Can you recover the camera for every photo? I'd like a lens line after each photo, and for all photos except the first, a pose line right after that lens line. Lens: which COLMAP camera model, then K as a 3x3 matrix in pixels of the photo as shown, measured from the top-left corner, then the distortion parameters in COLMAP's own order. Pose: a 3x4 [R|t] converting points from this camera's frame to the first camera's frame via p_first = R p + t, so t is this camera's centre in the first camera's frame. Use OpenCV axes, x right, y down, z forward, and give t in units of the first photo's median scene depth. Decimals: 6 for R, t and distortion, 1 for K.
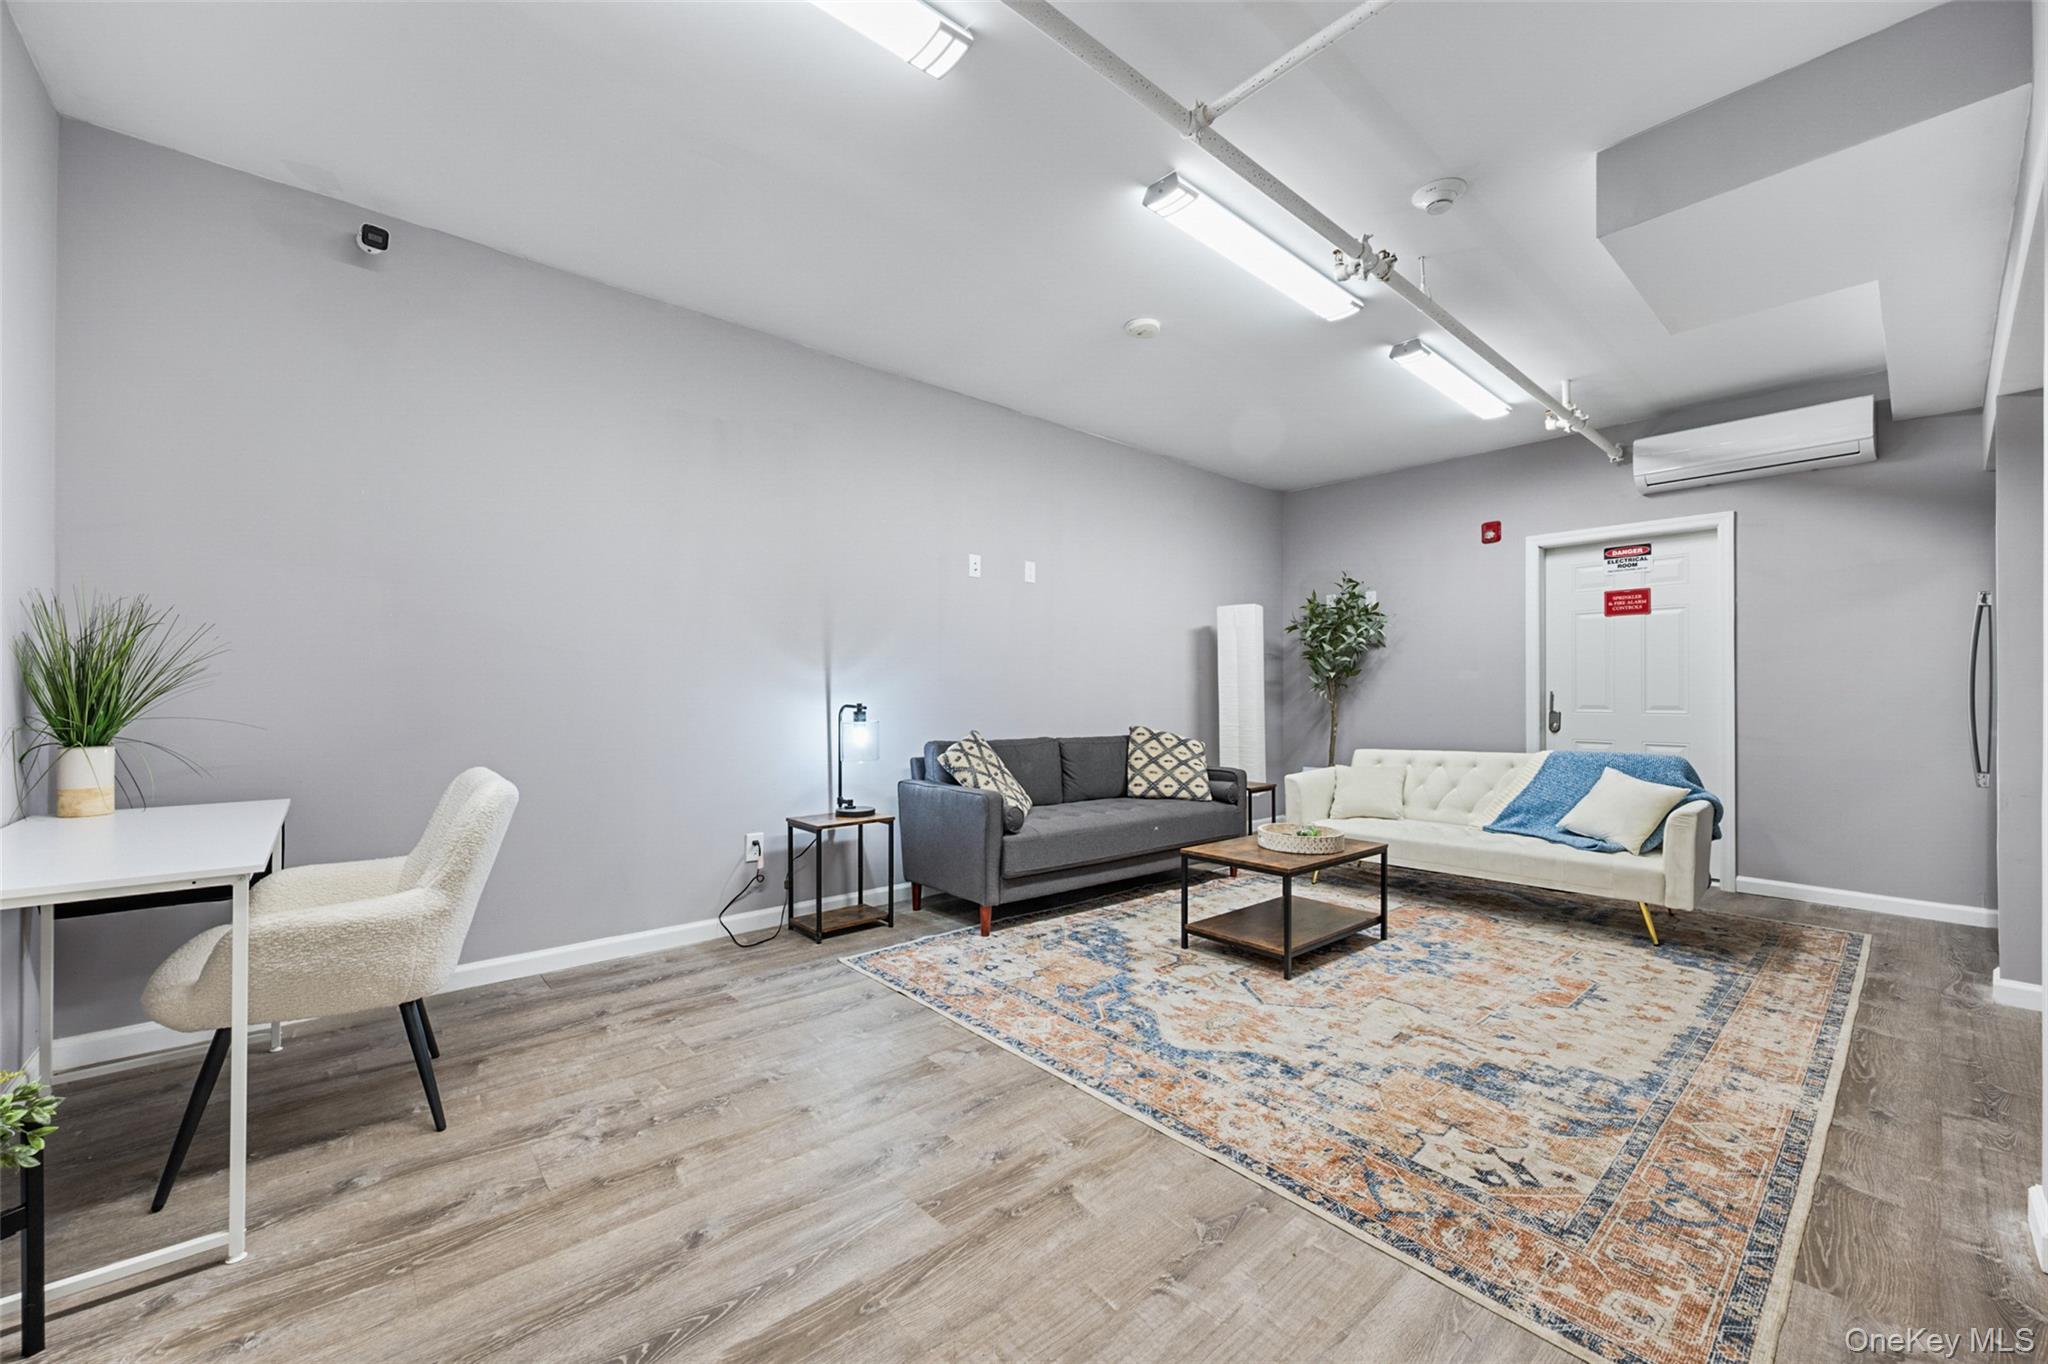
lens RADIAL K [[807.1, 0, 1031.1], [0, 807.1, 690.6], [0, 0, 1]] dist [0.000697, -0.000760]
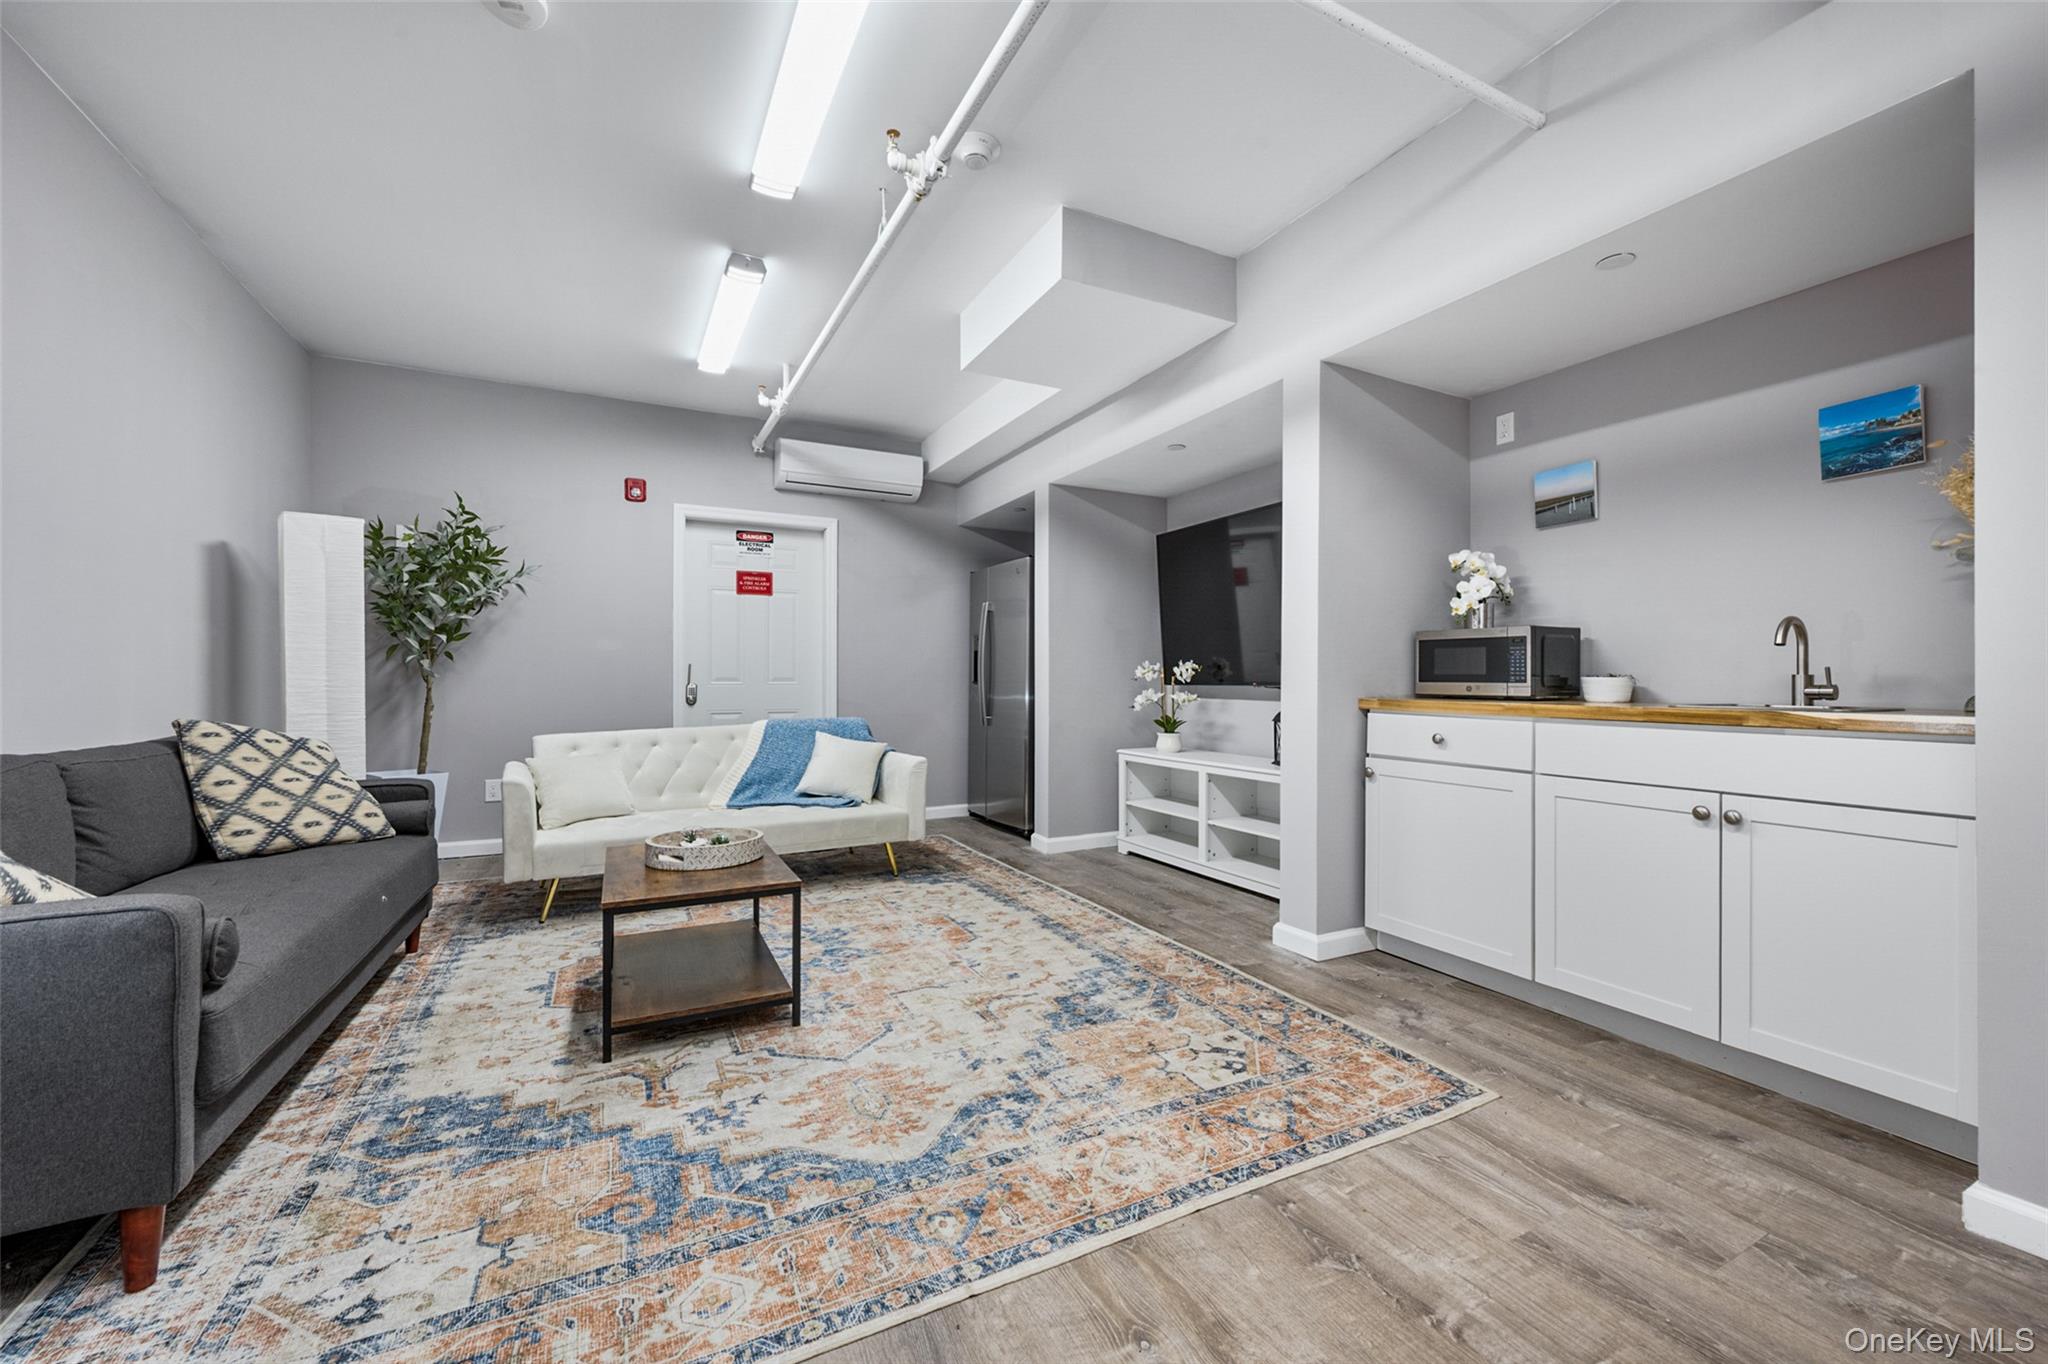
lens RADIAL K [[807.1, 0, 1031.5], [0, 807.1, 680.2], [0, 0, 1]] dist [0.000697, -0.000760]
pose [[0.236850, -0.004171, 0.971537, -0.367759], [-0.003883, 0.999979, 0.005240, 0.023174], [-0.971538, -0.005014, 0.236829, 0.588137]]
